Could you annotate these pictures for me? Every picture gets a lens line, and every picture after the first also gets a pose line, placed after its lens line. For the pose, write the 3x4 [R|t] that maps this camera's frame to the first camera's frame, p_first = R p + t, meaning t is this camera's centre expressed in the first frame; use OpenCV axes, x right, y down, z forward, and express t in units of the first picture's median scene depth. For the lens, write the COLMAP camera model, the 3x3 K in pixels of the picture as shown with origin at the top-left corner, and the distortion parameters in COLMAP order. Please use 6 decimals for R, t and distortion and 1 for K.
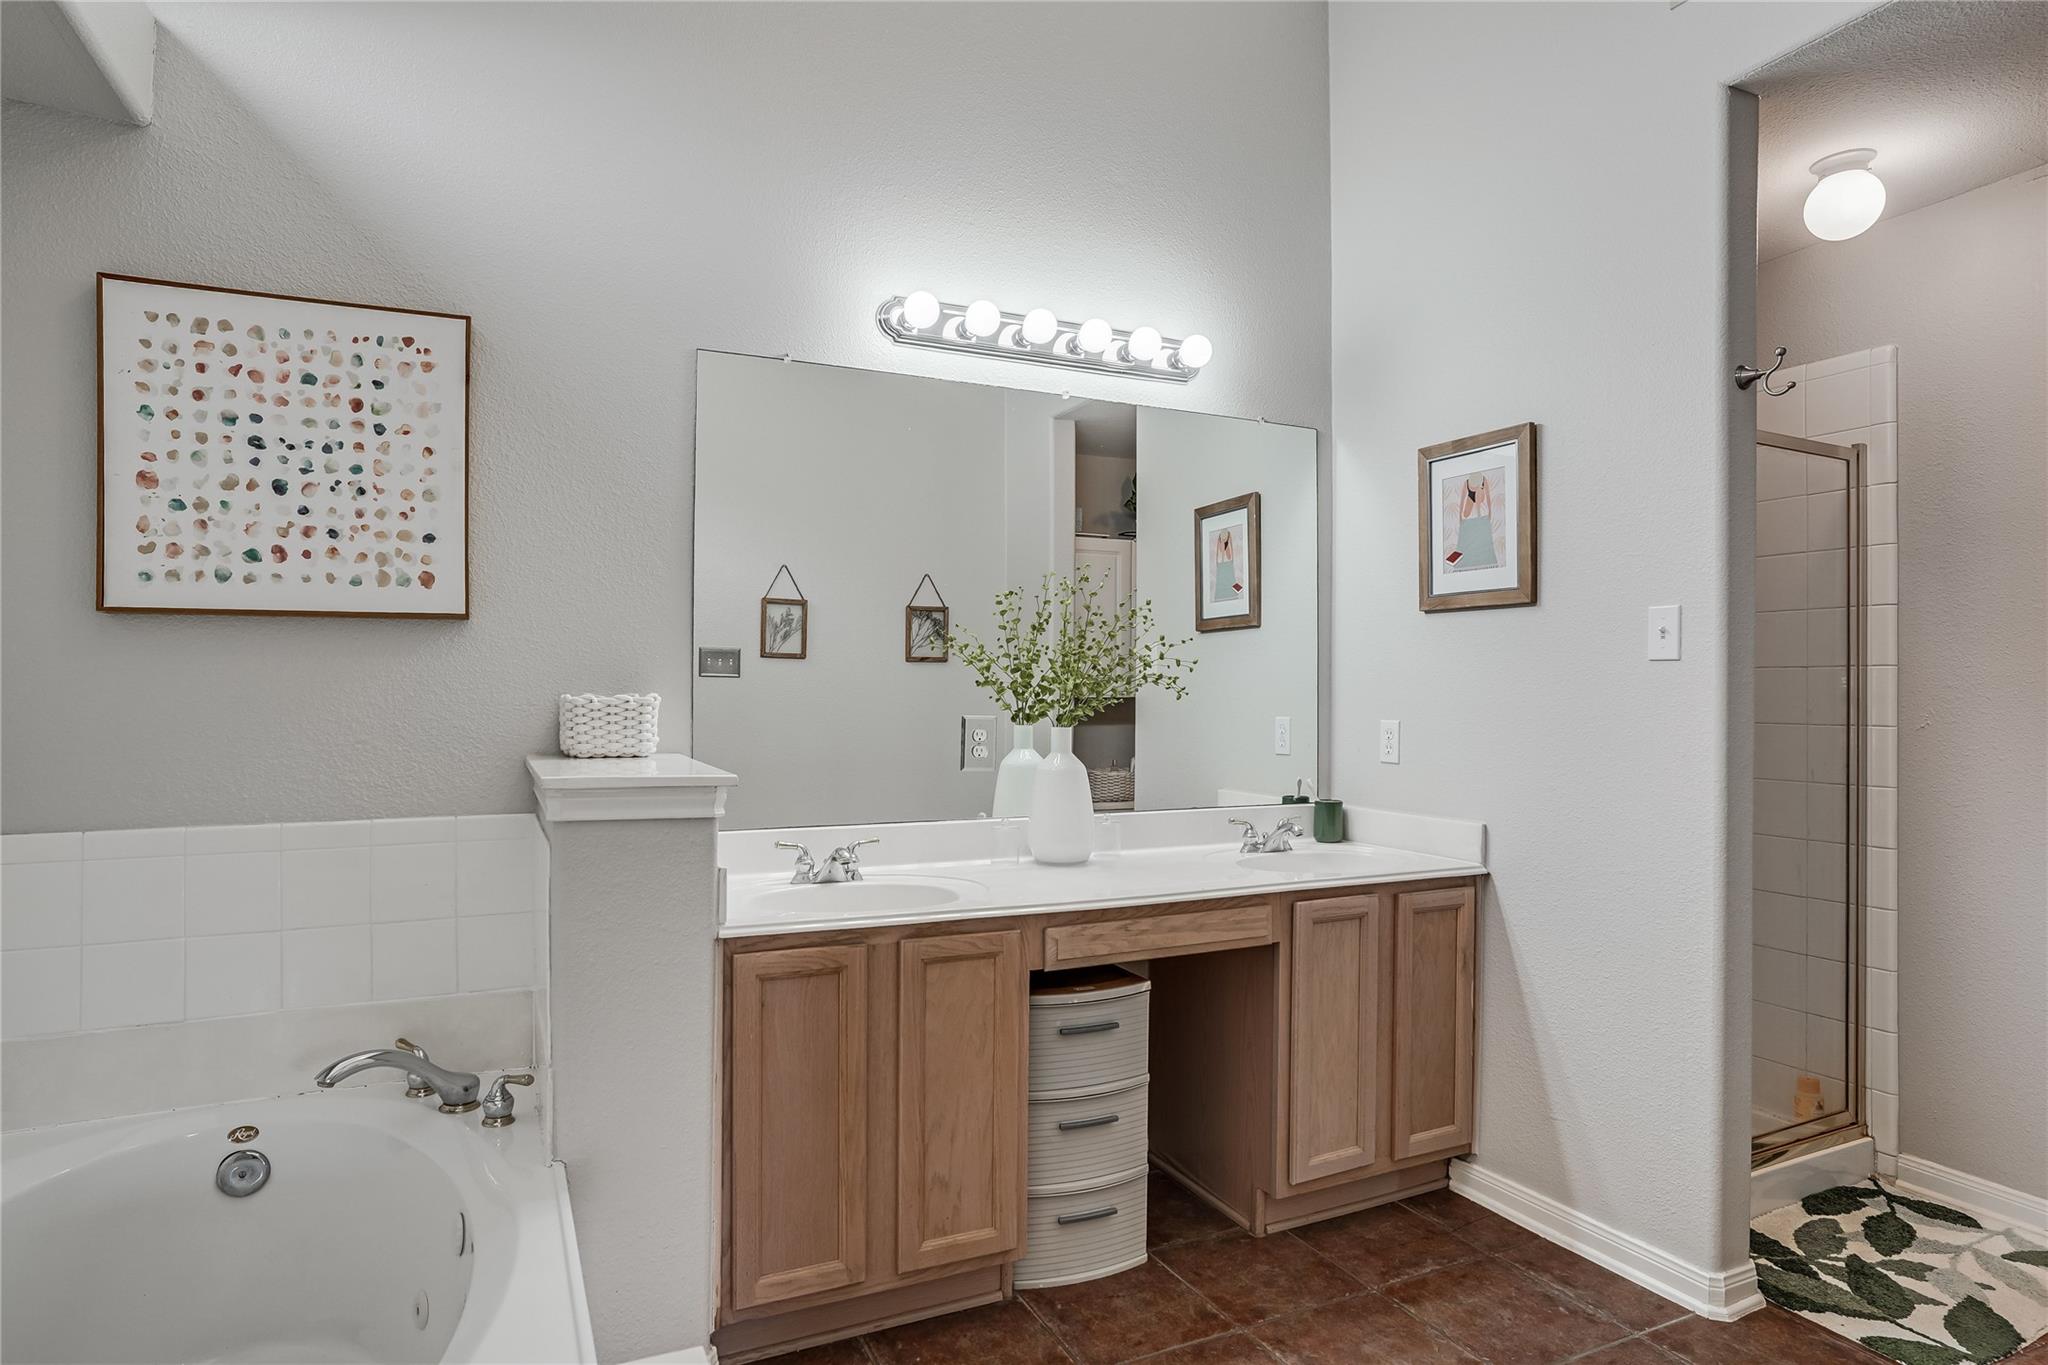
lens RADIAL K [[1117.5, 0, 1027.1], [0, 1117.5, 687.4], [0, 0, 1]] dist [0.002872, 0.000112]
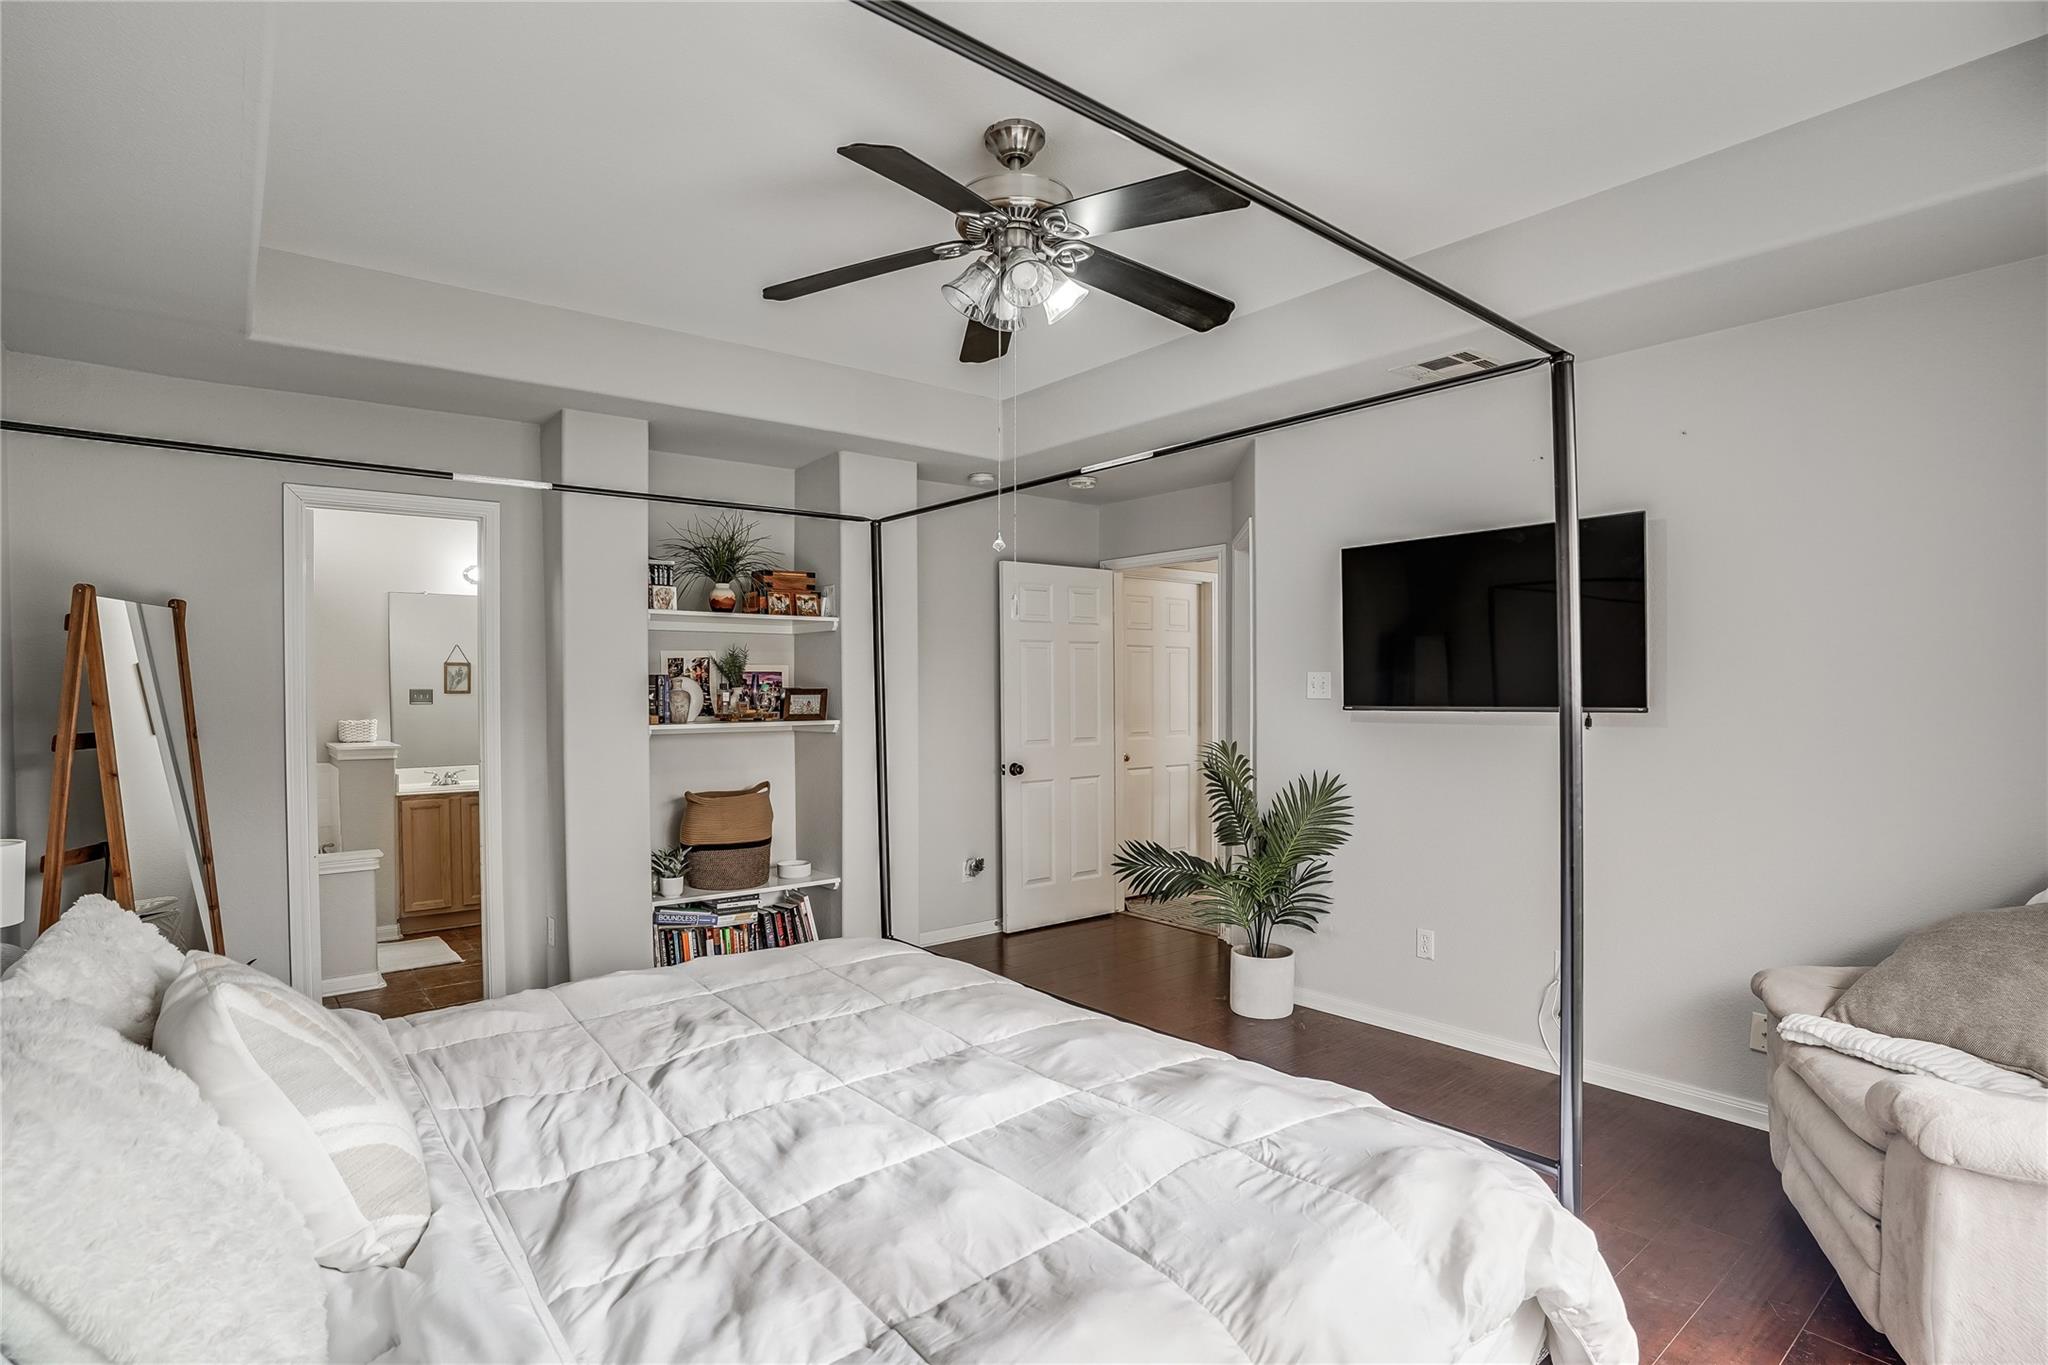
lens RADIAL K [[1016.1, 0, 1020.1], [0, 1016.1, 686.6], [0, 0, 1]] dist [-0.032905, 0.007436]
pose [[0.974649, -0.013581, 0.223327, 0.452291], [0.012946, 0.999907, 0.004306, -0.043589], [-0.223365, -0.001306, 0.974734, -1.205130]]
